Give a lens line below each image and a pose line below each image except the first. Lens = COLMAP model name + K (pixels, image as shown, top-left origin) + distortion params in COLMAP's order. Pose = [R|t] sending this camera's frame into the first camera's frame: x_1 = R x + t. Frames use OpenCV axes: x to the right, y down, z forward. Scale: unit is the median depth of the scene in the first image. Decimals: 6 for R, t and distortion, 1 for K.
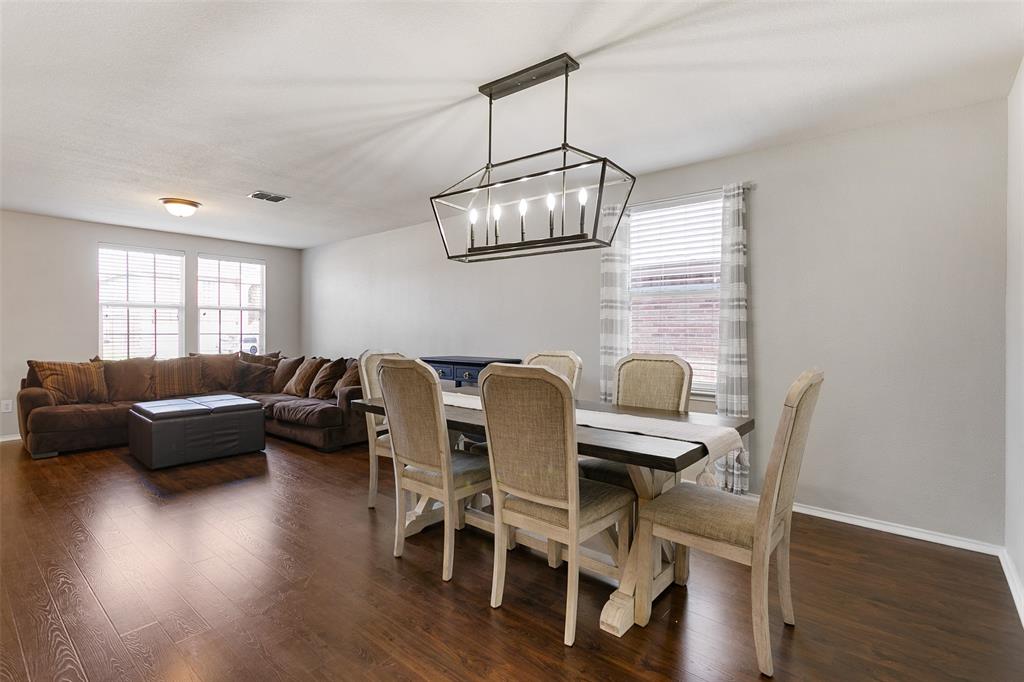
lens RADIAL K [[485.0, 0, 510.2], [0, 485.0, 330.7], [0, 0, 1]] dist [-0.000056, 0.000099]
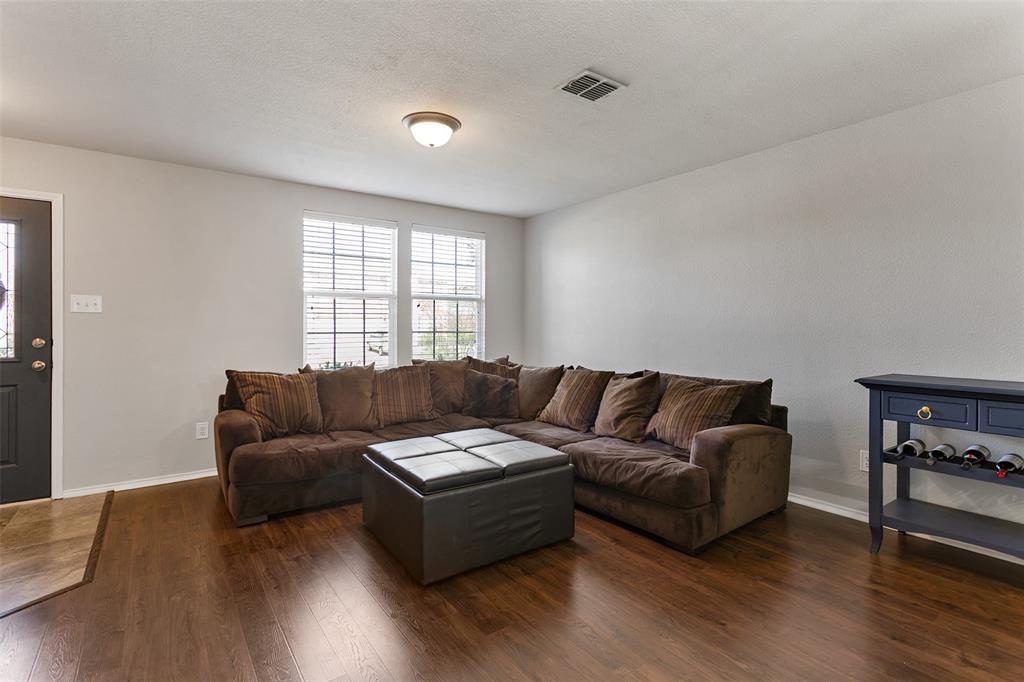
lens RADIAL K [[493.7, 0, 510.2], [0, 493.7, 321.5], [0, 0, 1]] dist [-0.001561, -0.000456]
pose [[0.970134, -0.006318, -0.242488, -0.398052], [0.003945, 0.999939, -0.010270, -0.001826], [0.242538, 0.009007, 0.970100, 0.380716]]
